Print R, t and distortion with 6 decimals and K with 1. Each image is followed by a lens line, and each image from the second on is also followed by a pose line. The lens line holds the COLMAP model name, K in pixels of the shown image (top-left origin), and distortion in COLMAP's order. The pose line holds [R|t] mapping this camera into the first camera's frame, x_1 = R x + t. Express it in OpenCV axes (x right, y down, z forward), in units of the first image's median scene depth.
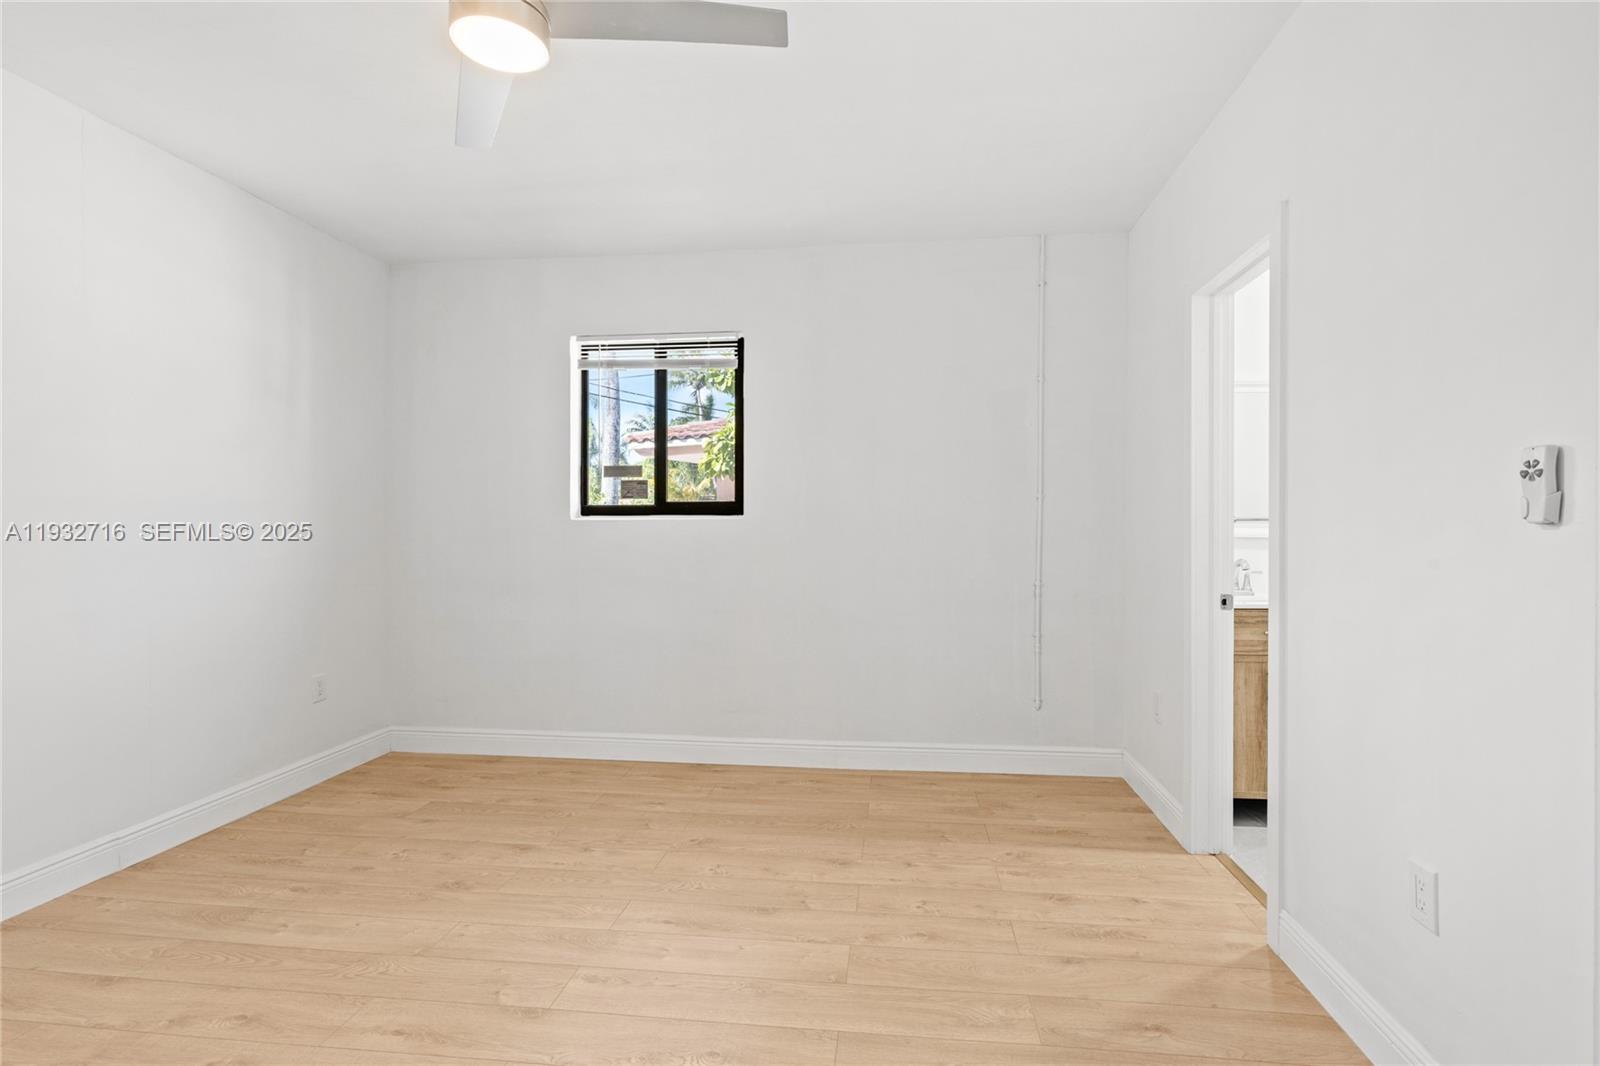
lens RADIAL K [[779.9, 0, 843.7], [0, 779.9, 523.9], [0, 0, 1]] dist [0.003644, 0.000476]
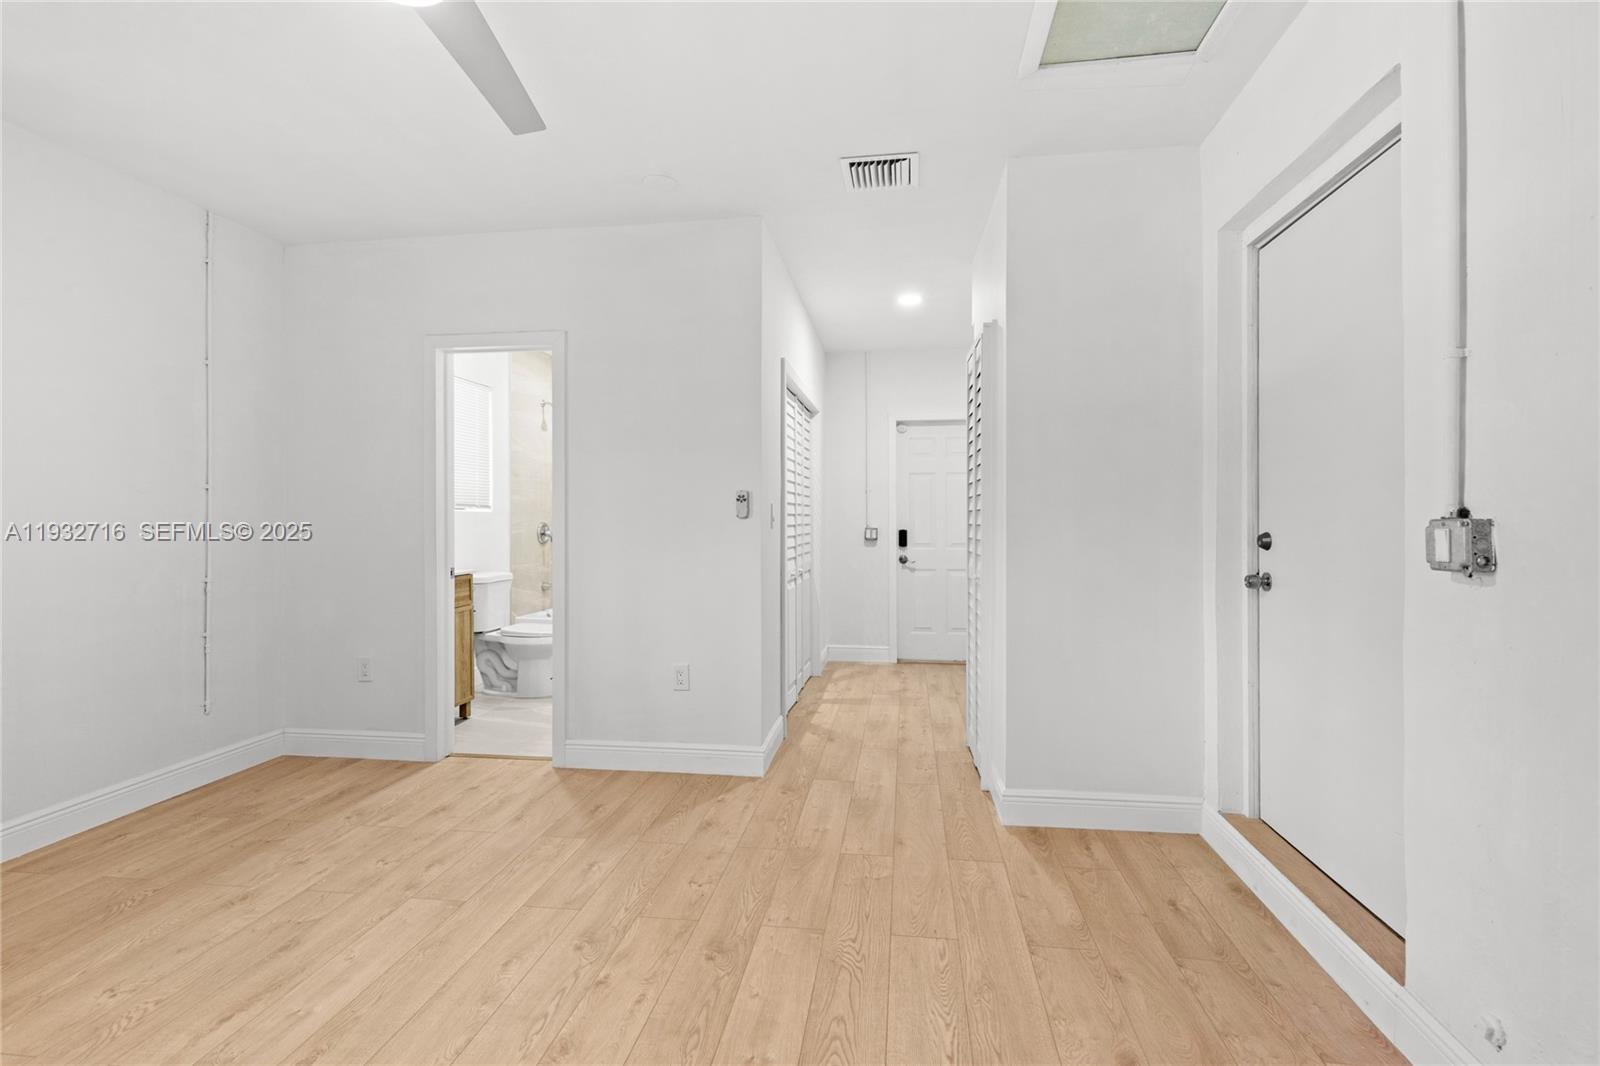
lens RADIAL K [[726.1, 0, 800.6], [0, 726.1, 519.6], [0, 0, 1]] dist [0.009419, -0.002341]
pose [[0.041755, -0.006172, 0.999109, -0.754568], [0.005179, 0.999969, 0.005961, -0.000433], [-0.999114, 0.004925, 0.041786, 0.303862]]
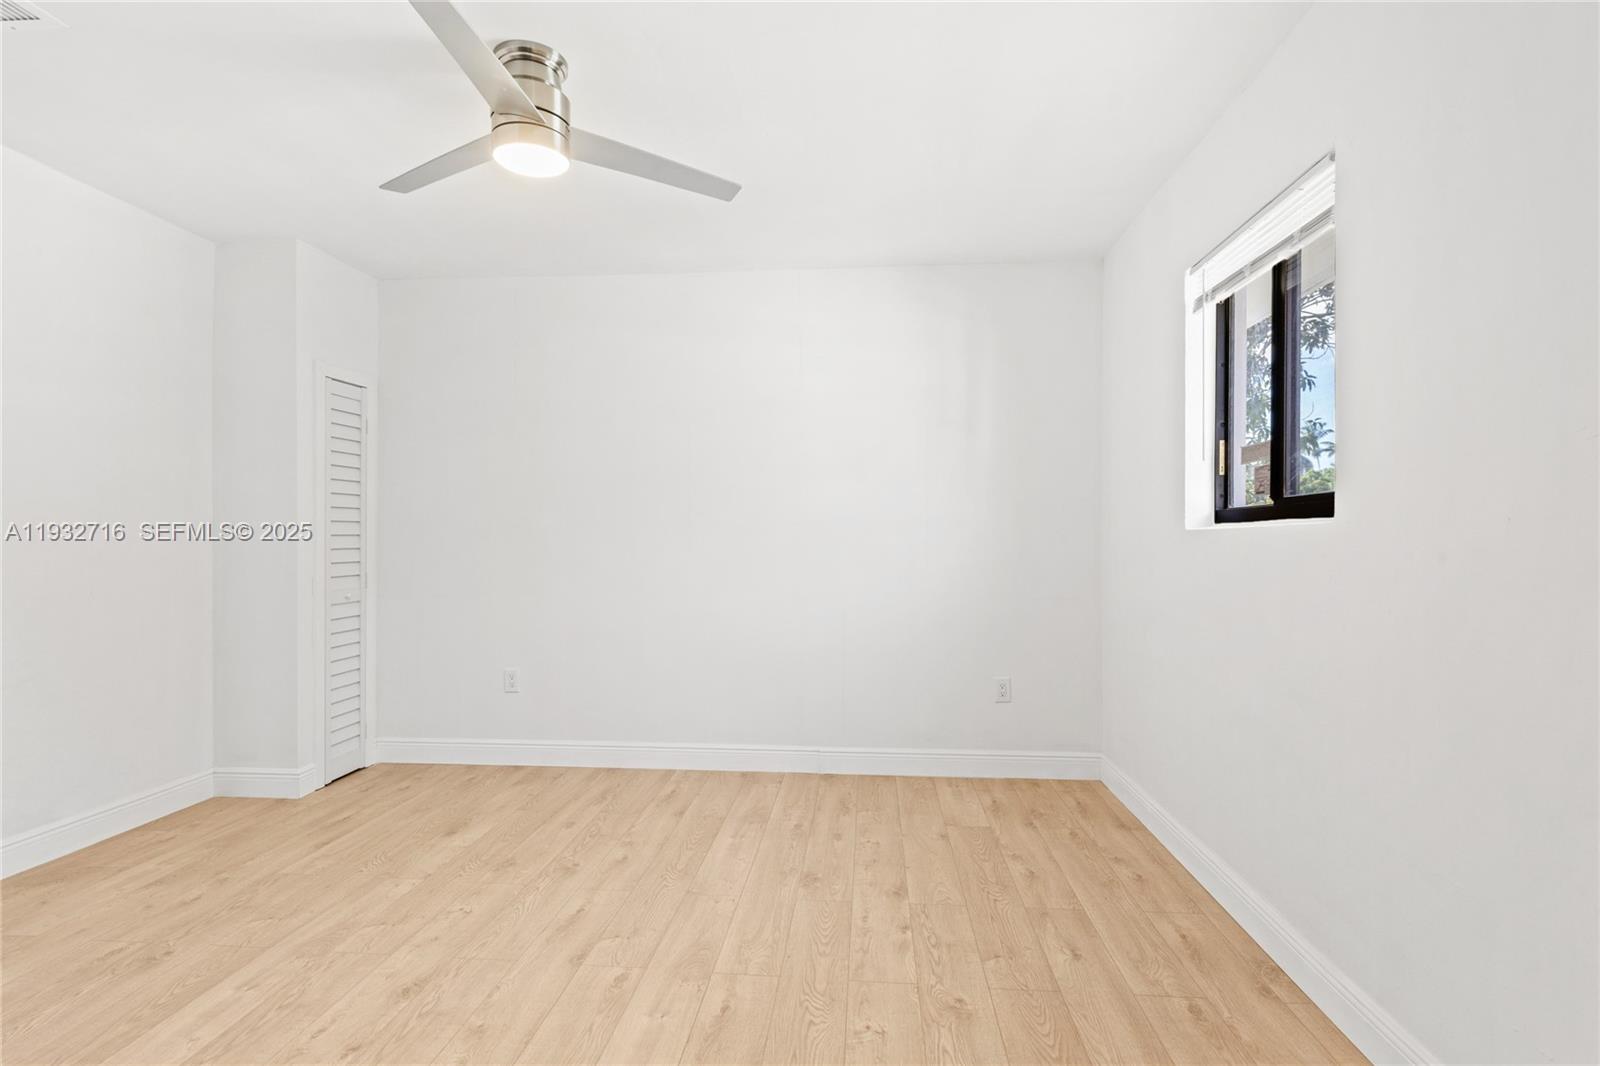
lens RADIAL K [[791.7, 0, 783.8], [0, 791.7, 543.7], [0, 0, 1]] dist [-0.001223, 0.000515]
pose [[-0.014970, 0.006358, -0.999868, 0.496241], [0.001149, 0.999979, 0.006341, 0.003606], [0.999887, -0.001054, -0.014977, 0.859773]]
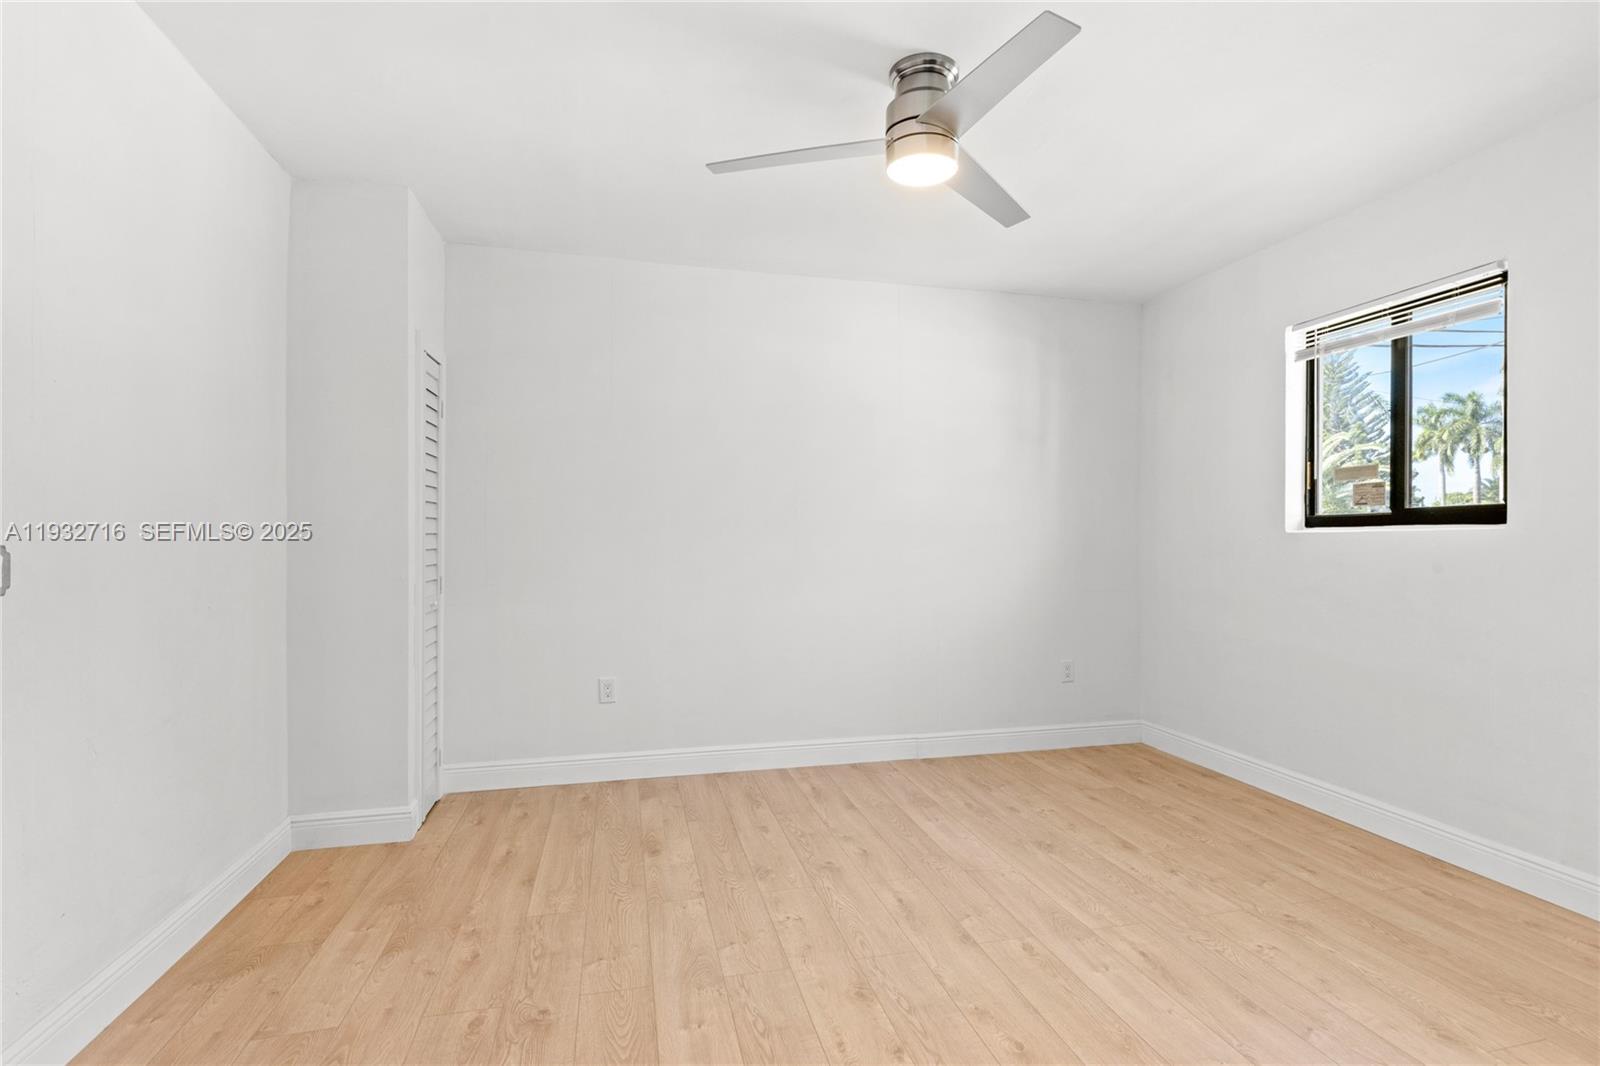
lens RADIAL K [[791.7, 0, 783.6], [0, 791.7, 542.0], [0, 0, 1]] dist [-0.001223, 0.000515]
pose [[0.314060, 0.003581, -0.949396, 0.438902], [-0.000103, 0.999993, 0.003738, 0.003794], [0.949403, -0.001076, 0.314058, 0.225340]]
